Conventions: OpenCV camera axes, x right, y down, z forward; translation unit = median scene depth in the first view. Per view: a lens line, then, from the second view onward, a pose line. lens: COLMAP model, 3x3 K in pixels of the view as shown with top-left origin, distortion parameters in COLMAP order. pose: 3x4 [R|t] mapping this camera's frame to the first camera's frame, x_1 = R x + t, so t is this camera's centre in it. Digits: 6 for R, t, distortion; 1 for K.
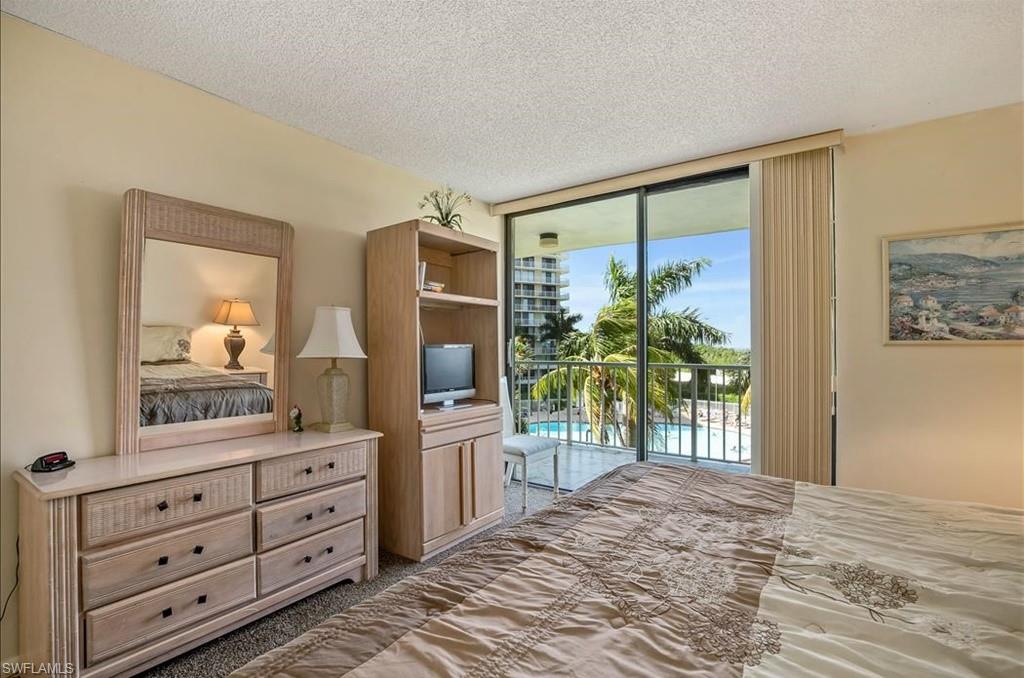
lens RADIAL K [[469.2, 0, 513.4], [0, 469.2, 341.5], [0, 0, 1]] dist [-0.024530, -0.001083]
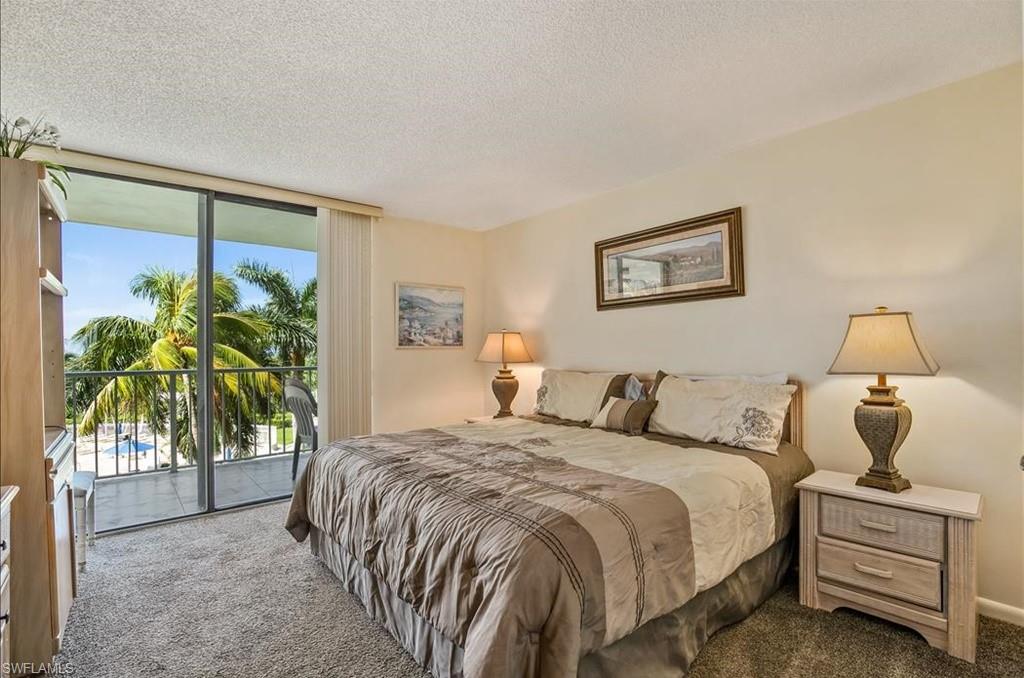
lens RADIAL K [[469.2, 0, 513.2], [0, 469.2, 343.0], [0, 0, 1]] dist [-0.024530, -0.001083]
pose [[0.267474, 0.010545, 0.963507, -0.698673], [0.002688, 0.999928, -0.011689, 0.007577], [-0.963561, 0.005716, 0.267427, 0.176162]]
